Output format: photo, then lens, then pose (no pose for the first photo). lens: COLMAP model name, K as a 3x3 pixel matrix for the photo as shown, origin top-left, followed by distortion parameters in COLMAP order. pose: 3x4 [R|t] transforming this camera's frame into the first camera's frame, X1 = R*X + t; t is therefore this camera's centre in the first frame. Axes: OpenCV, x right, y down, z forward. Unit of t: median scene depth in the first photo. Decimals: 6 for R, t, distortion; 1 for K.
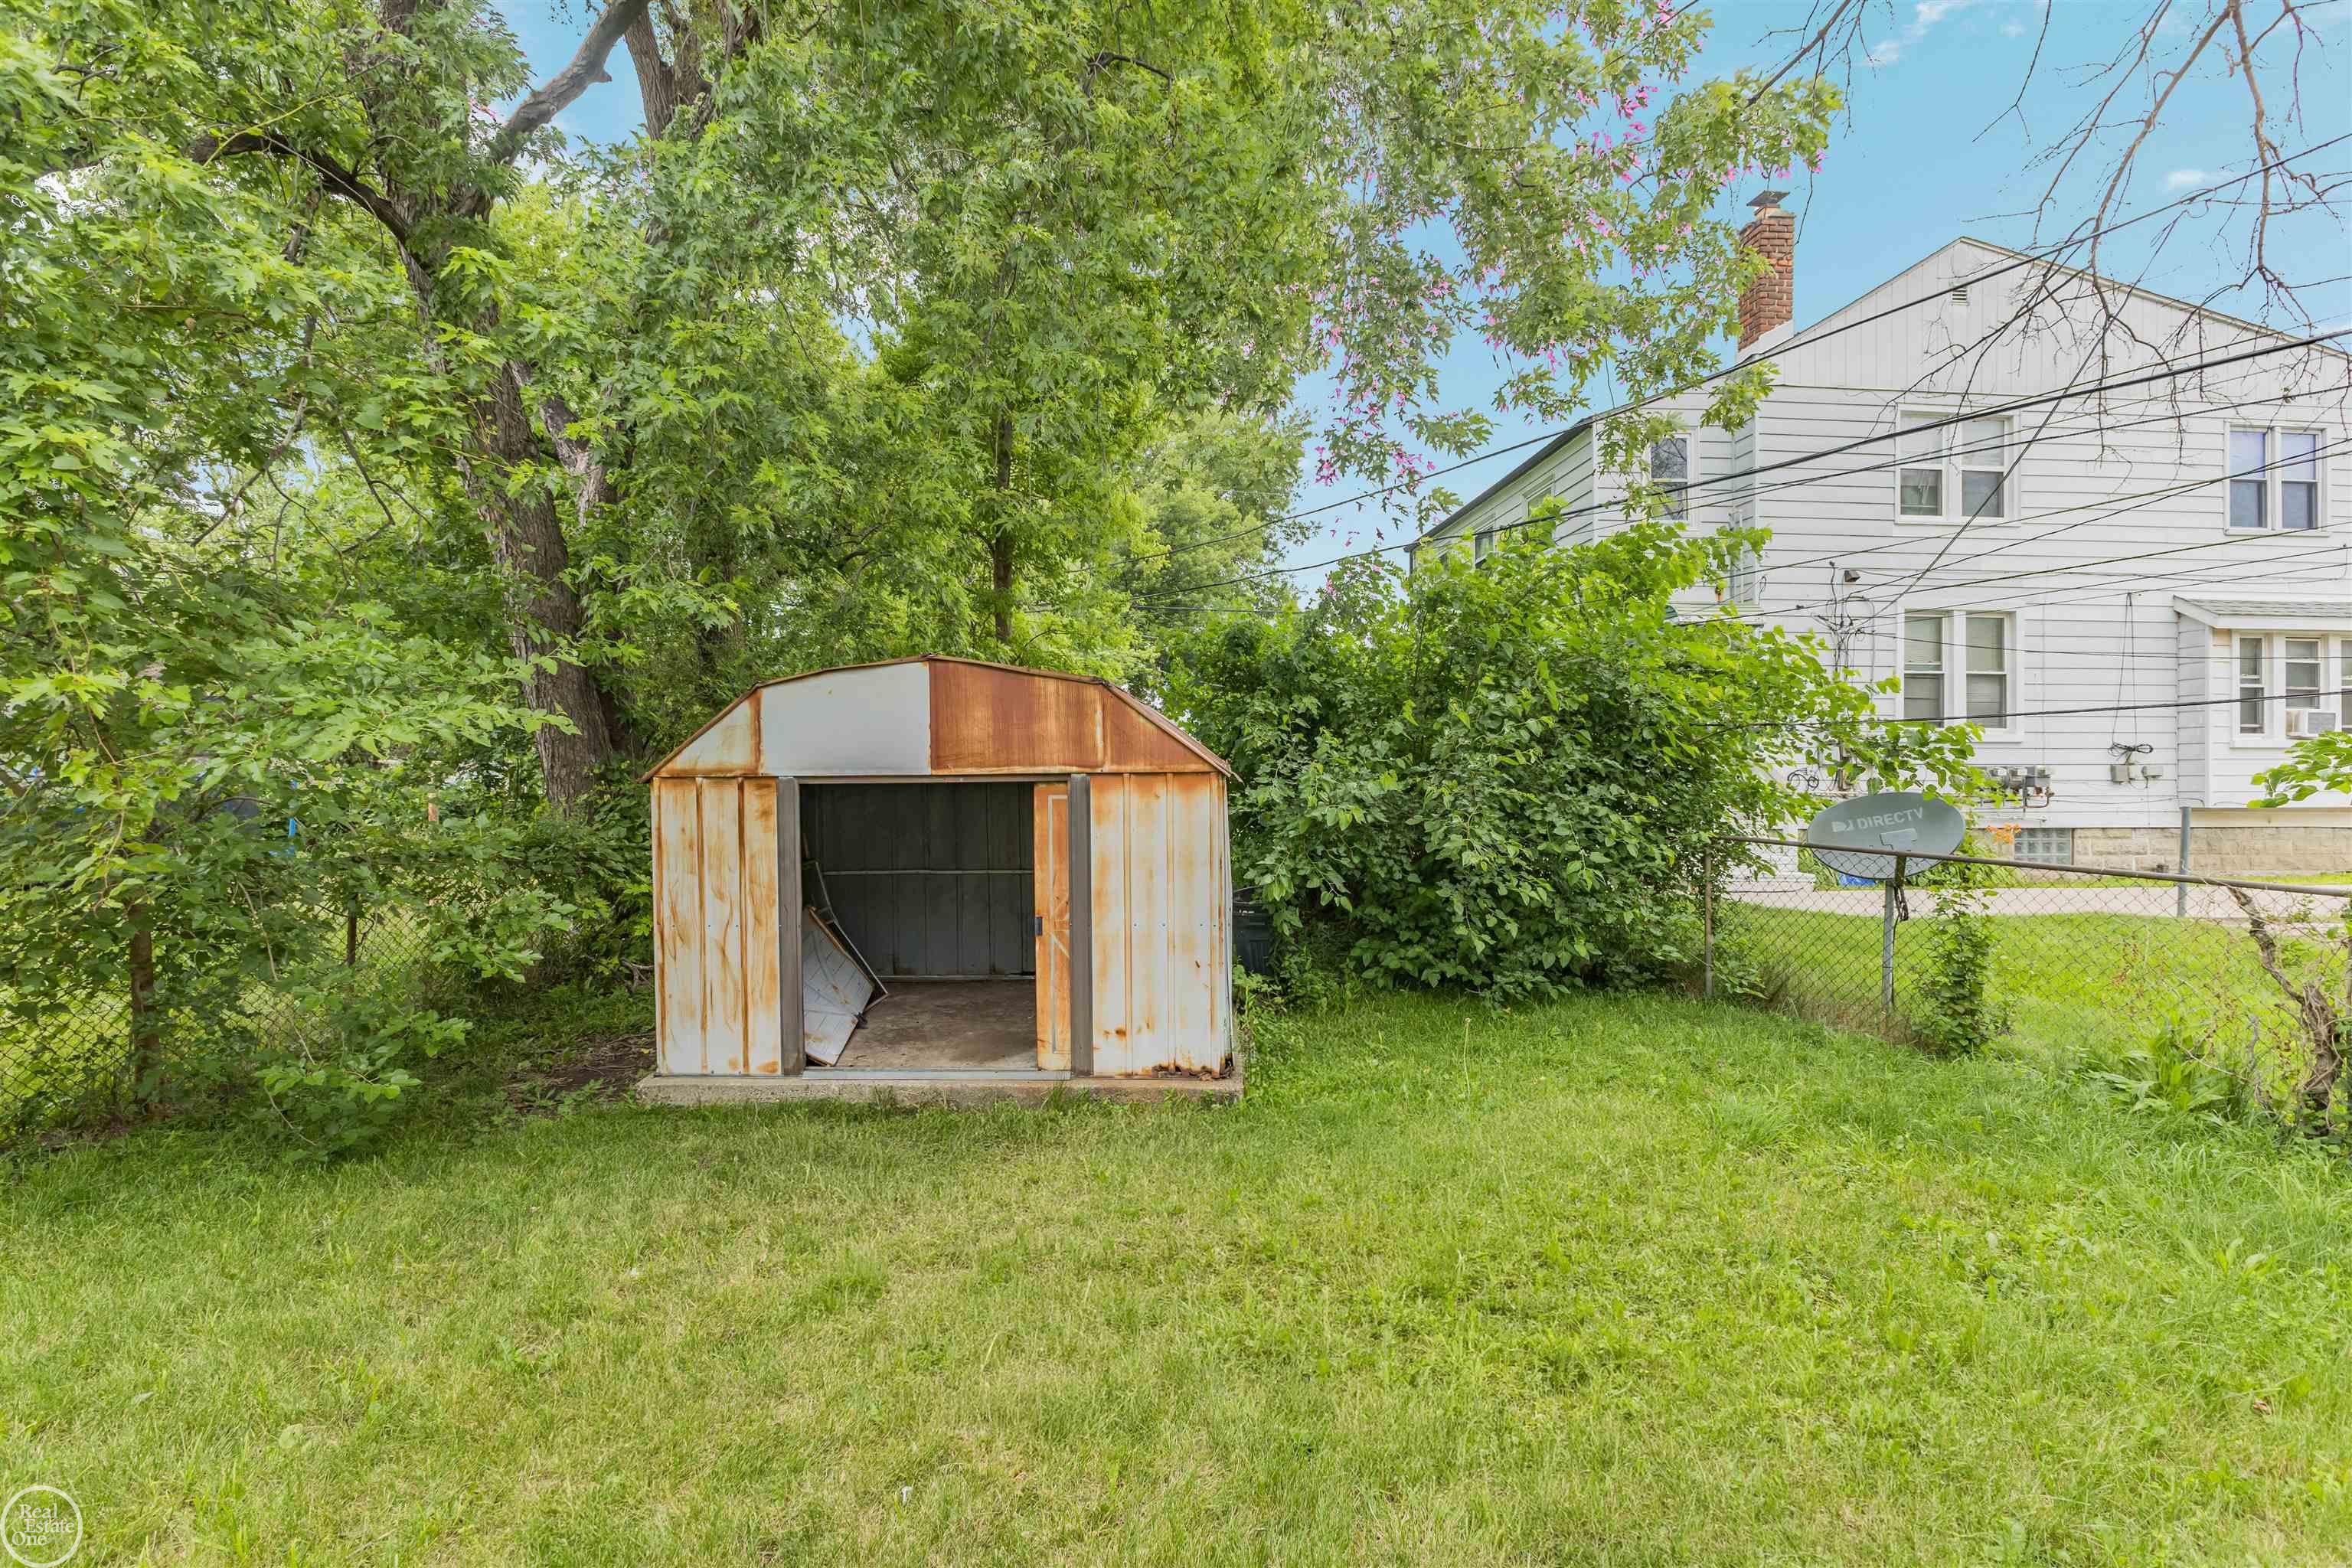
lens RADIAL K [[1028.6, 0, 1173.9], [0, 1028.6, 783.9], [0, 0, 1]] dist [0.011226, -0.003954]
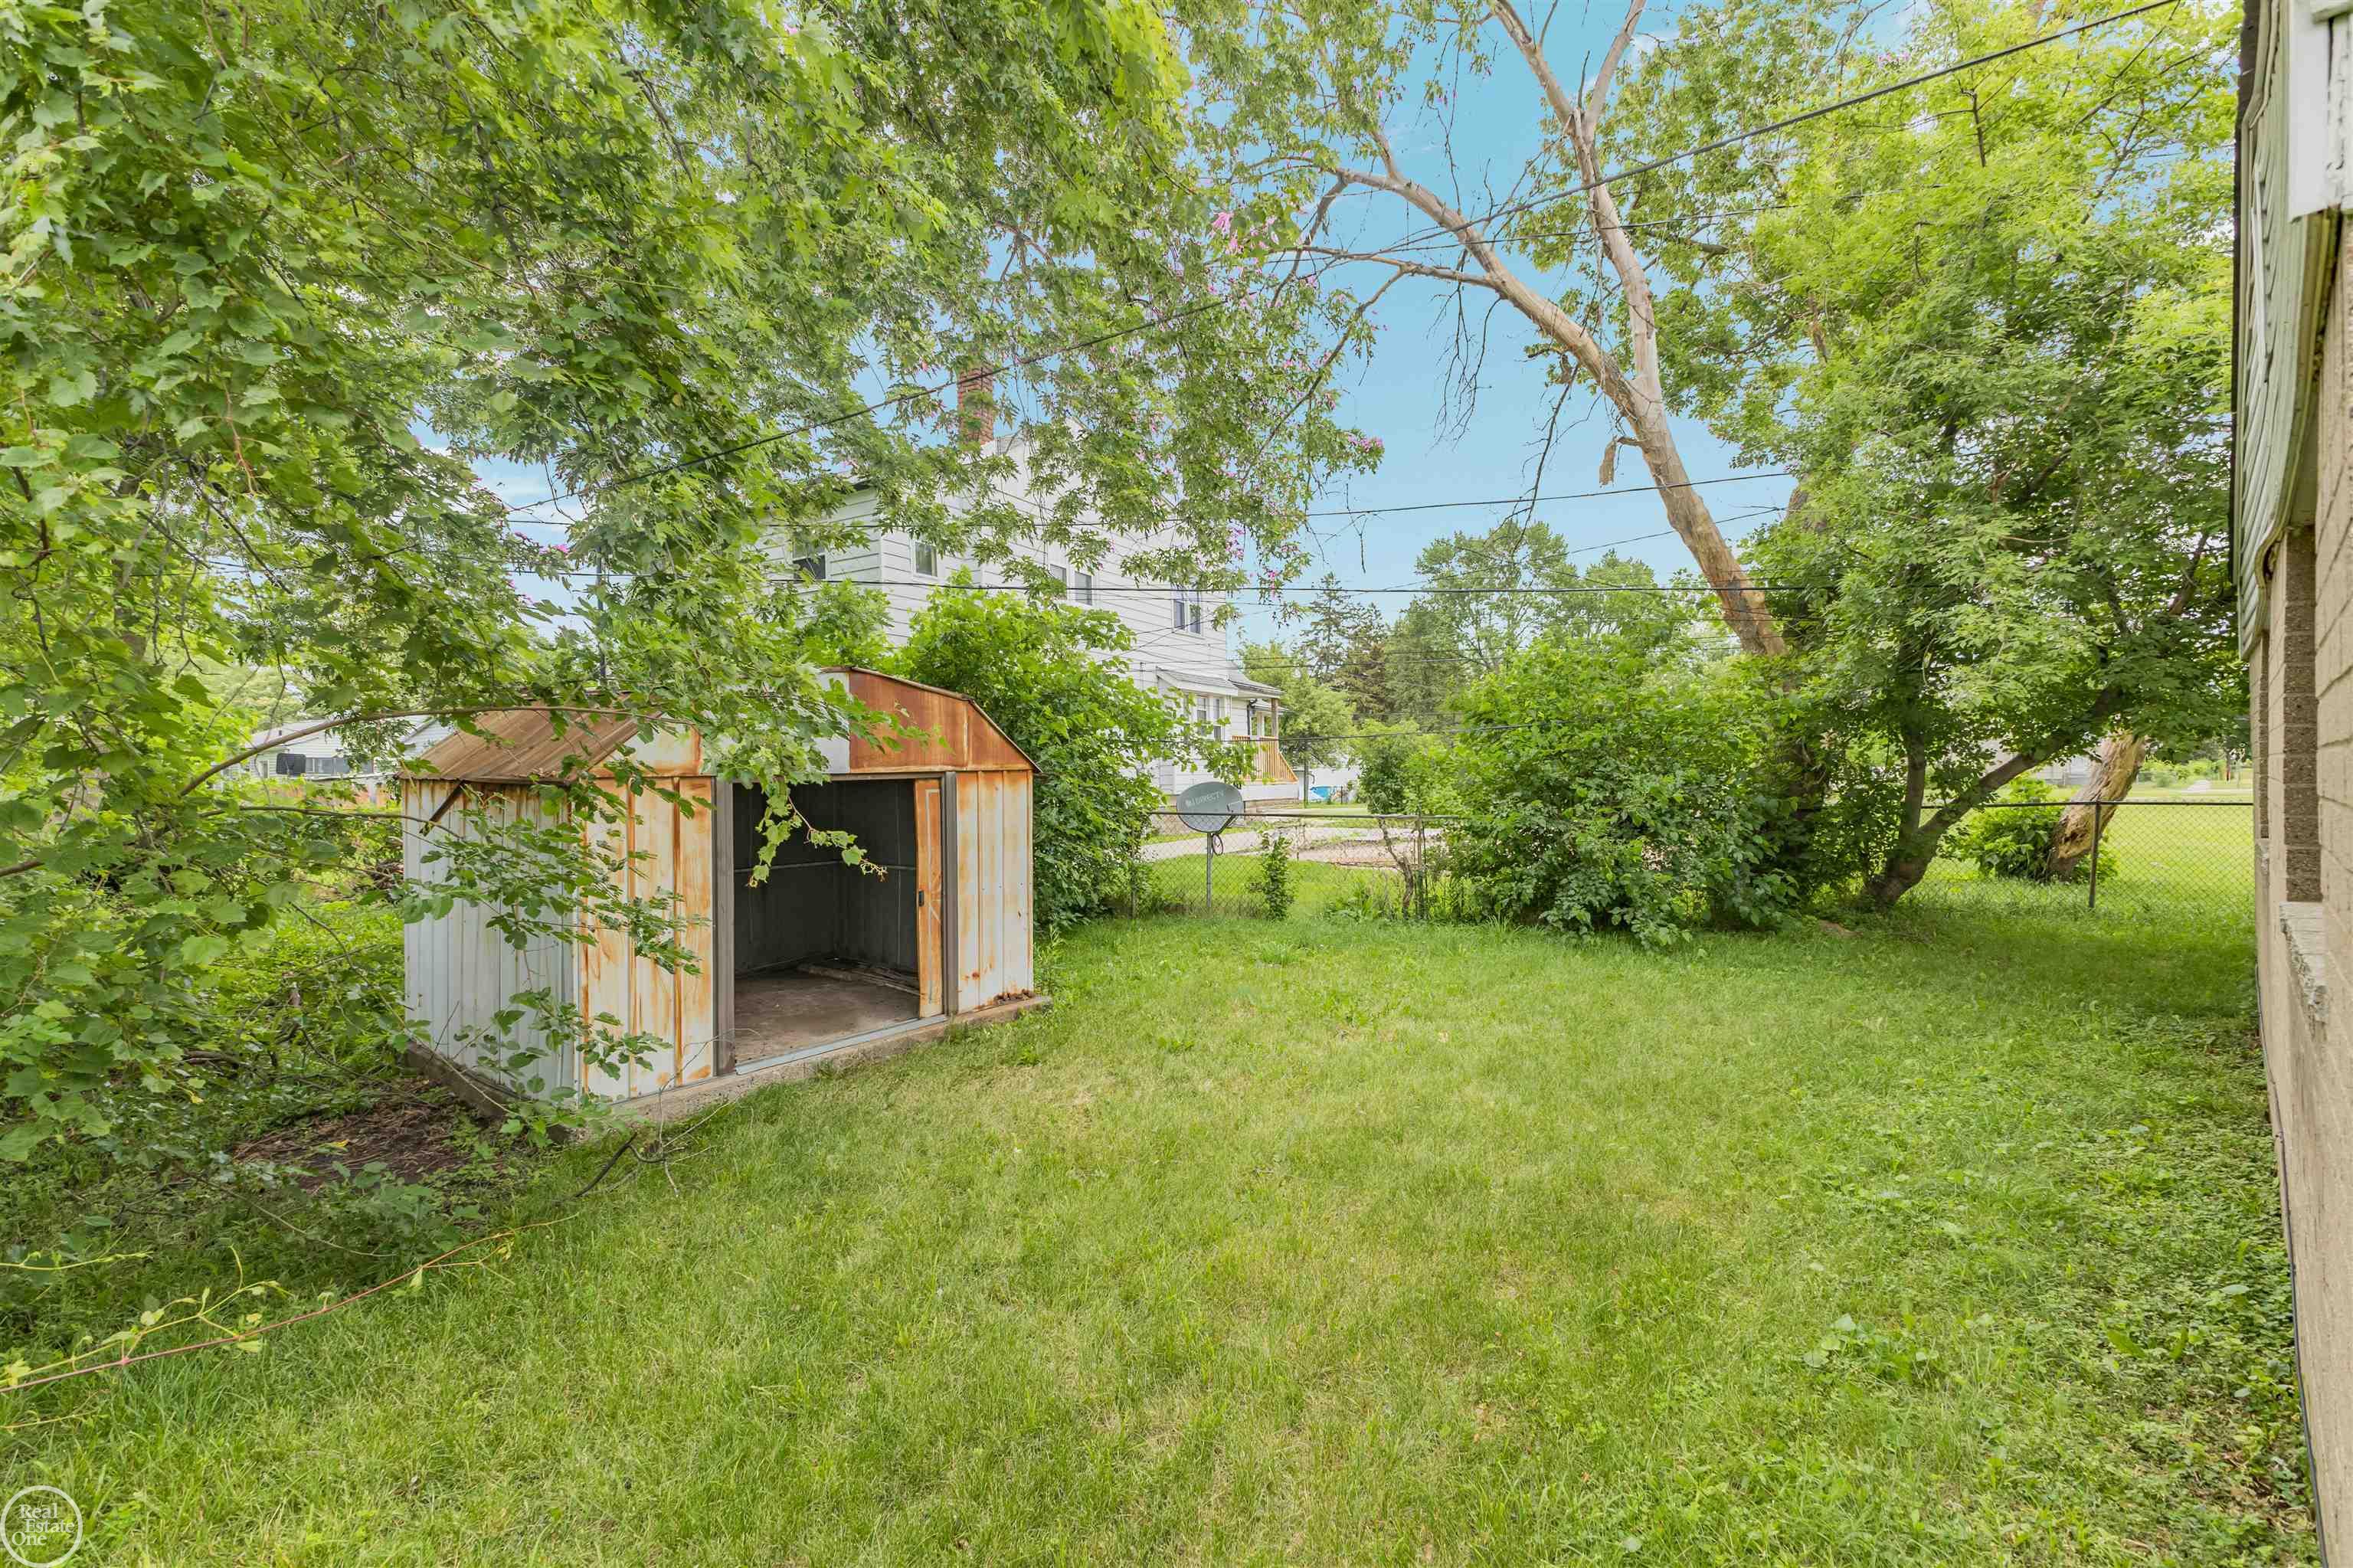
lens RADIAL K [[1029.0, 0, 1181.4], [0, 1029.0, 778.0], [0, 0, 1]] dist [0.011226, -0.003954]
pose [[0.570620, -0.011759, 0.821130, -0.944465], [0.023264, 0.999728, -0.001851, 0.006727], [-0.820885, 0.020159, 0.570738, 0.061345]]
